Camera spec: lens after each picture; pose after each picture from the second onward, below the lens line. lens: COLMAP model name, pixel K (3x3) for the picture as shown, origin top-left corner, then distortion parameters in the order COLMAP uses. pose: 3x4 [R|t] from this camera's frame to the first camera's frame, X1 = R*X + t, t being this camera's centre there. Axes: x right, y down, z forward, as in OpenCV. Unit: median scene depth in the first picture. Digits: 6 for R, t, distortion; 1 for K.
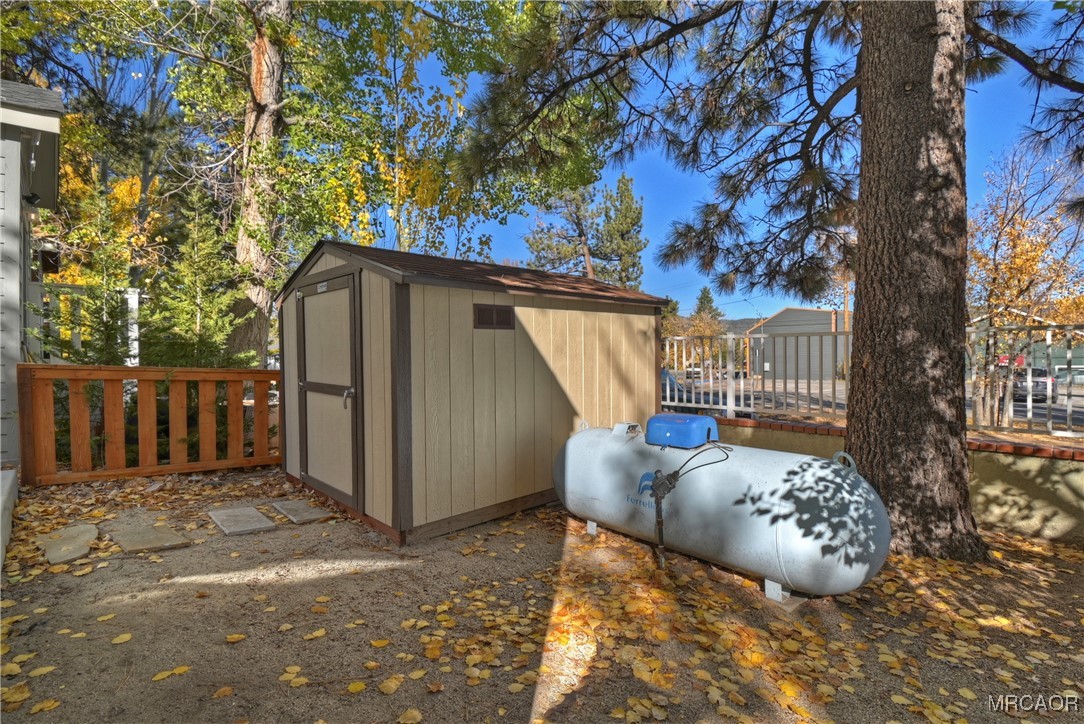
lens RADIAL K [[502.3, 0, 578.4], [0, 502.3, 359.1], [0, 0, 1]] dist [0.016876, -0.027992]
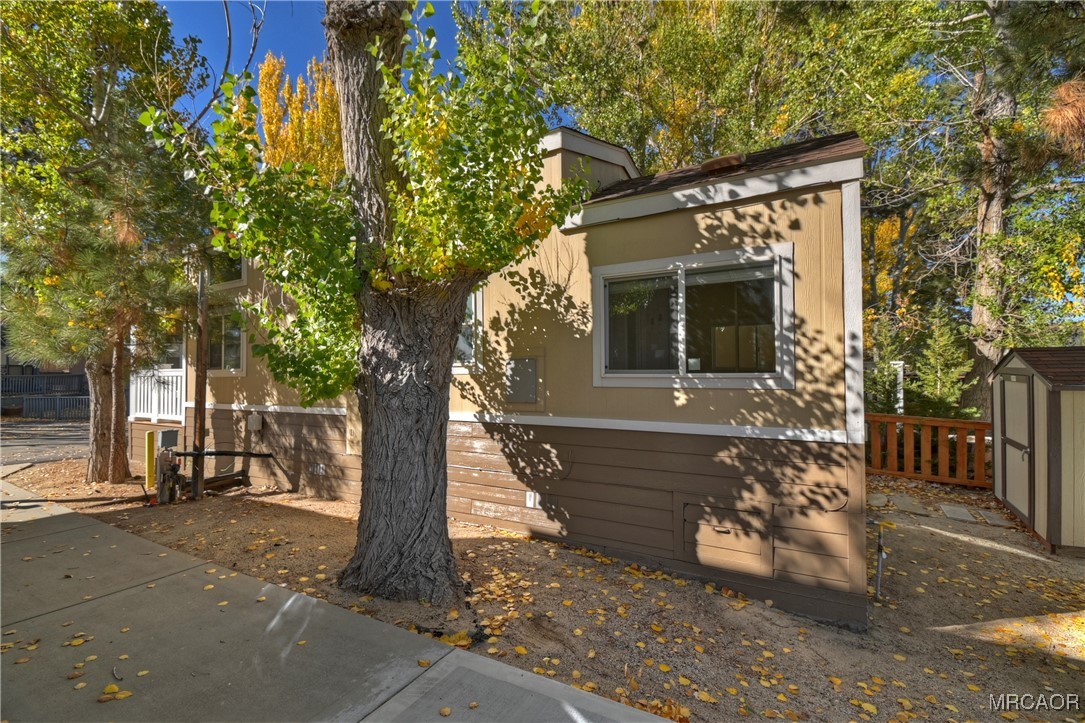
lens RADIAL K [[502.8, 0, 579.0], [0, 502.8, 358.6], [0, 0, 1]] dist [0.016876, -0.027992]
pose [[0.283029, -0.014202, -0.959006, 0.484384], [-0.015895, 0.999684, -0.019496, -0.125720], [0.958980, 0.020761, 0.282714, -0.584890]]
